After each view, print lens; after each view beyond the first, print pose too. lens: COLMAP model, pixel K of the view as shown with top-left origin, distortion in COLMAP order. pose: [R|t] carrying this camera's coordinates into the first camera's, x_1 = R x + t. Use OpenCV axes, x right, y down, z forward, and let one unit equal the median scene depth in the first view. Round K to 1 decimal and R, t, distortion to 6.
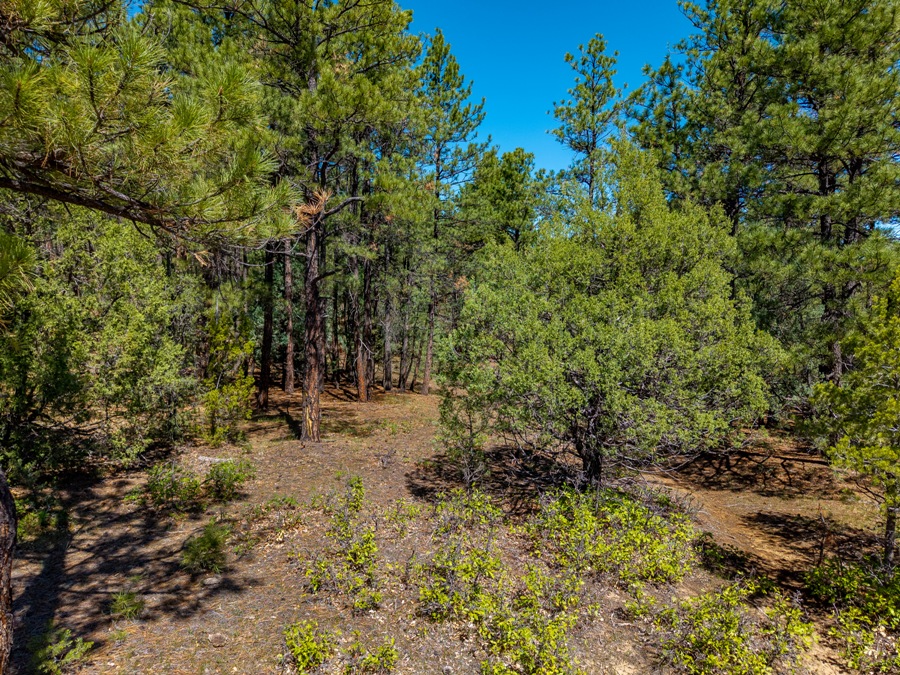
lens RADIAL K [[605.7, 0, 450.7], [0, 605.7, 336.2], [0, 0, 1]] dist [0.034469, -0.033677]
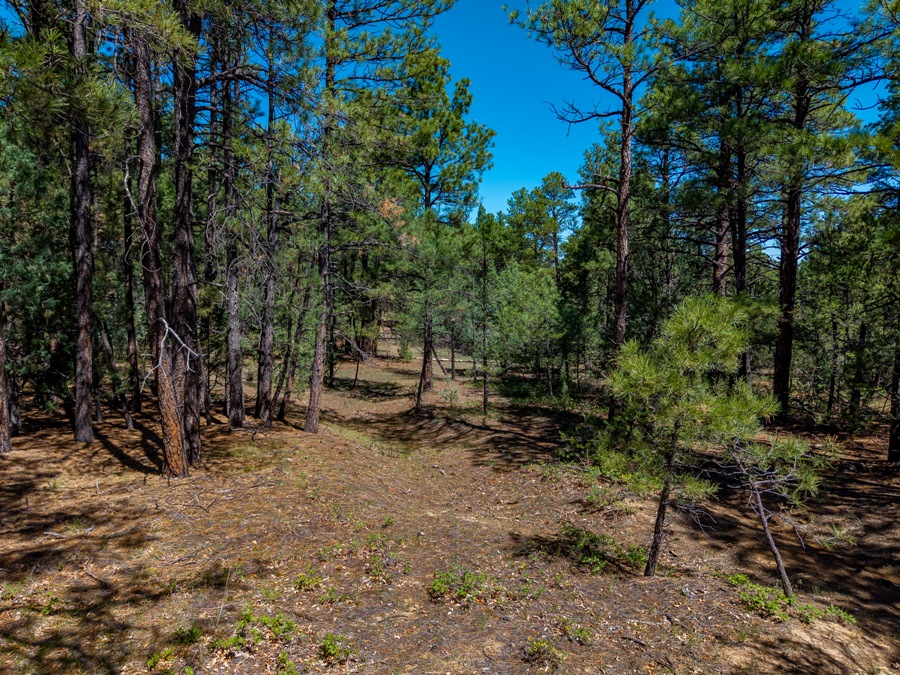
lens RADIAL K [[605.7, 0, 449.9], [0, 605.7, 342.0], [0, 0, 1]] dist [0.034469, -0.033677]
pose [[0.969132, -0.021705, 0.245583, -0.052892], [0.018041, 0.999690, 0.017160, 0.012015], [-0.245880, -0.012199, 0.969224, 0.447280]]
